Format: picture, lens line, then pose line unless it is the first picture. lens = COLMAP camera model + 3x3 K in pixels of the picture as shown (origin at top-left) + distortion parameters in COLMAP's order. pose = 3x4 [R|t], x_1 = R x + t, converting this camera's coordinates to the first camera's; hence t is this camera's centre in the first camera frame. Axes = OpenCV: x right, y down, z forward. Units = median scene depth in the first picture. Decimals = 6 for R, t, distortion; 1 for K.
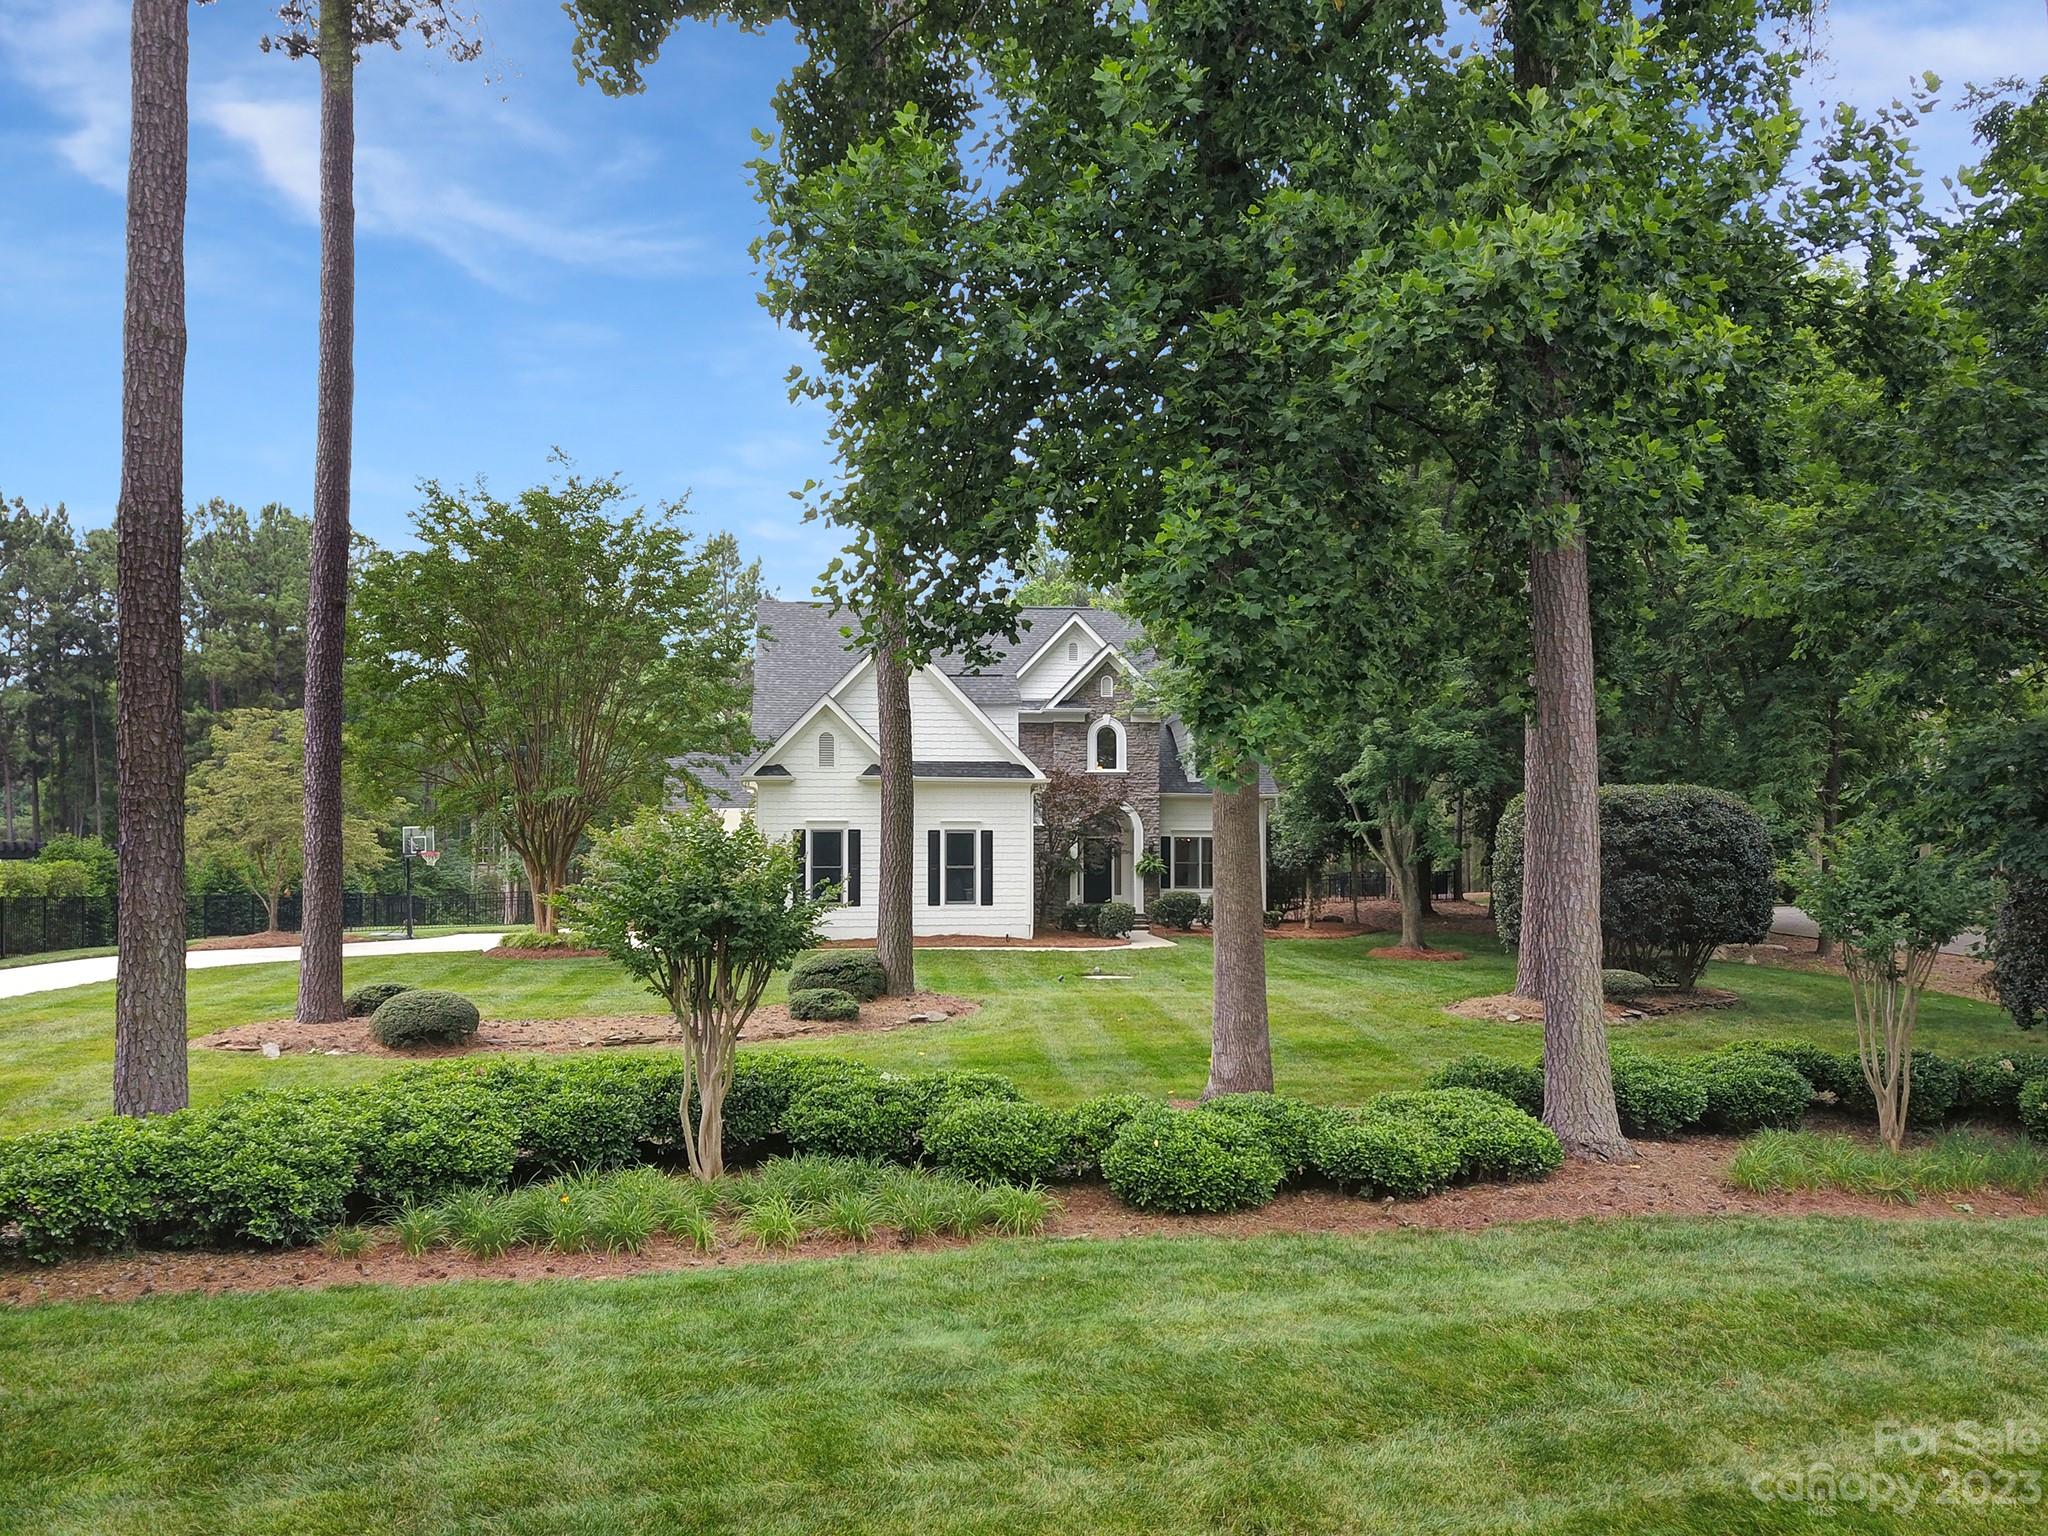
lens RADIAL K [[1542.8, 0, 1024.0], [0, 1542.8, 768.0], [0, 0, 1]] dist [-0.000126, -0.000013]
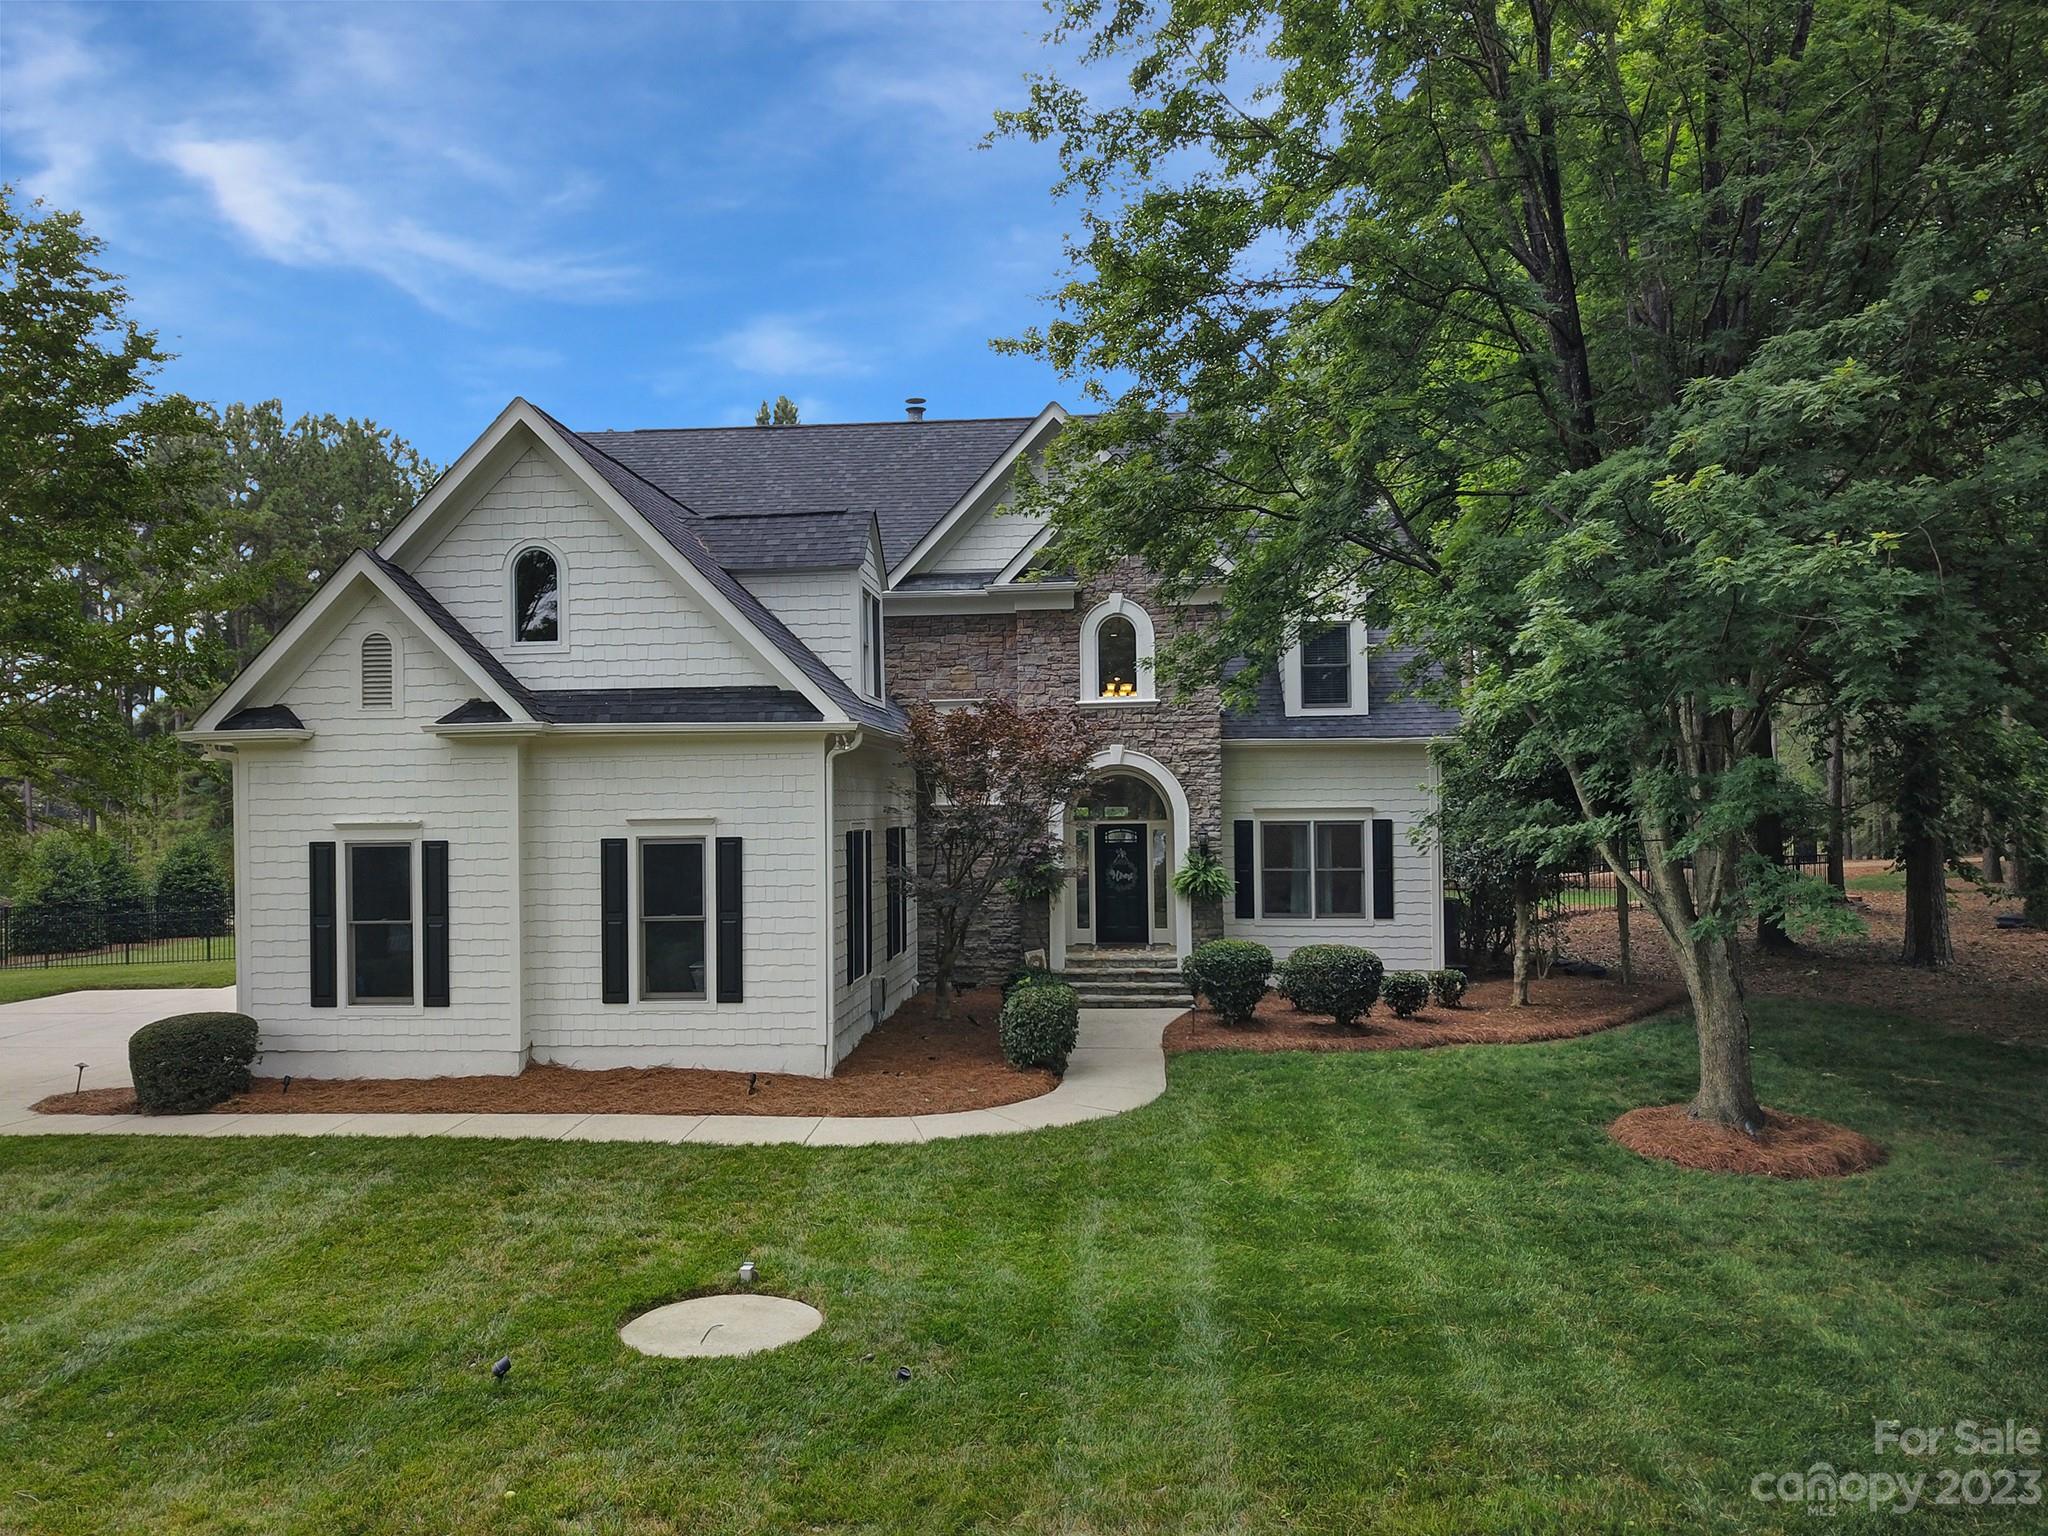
lens RADIAL K [[1598.3, 0, 1026.3], [0, 1598.3, 741.5], [0, 0, 1]] dist [0.004306, 0.001026]
pose [[0.981631, -0.020823, -0.189649, 0.151548], [0.025492, 0.999428, 0.022208, 0.003900], [0.189078, -0.026635, 0.981601, 0.549502]]
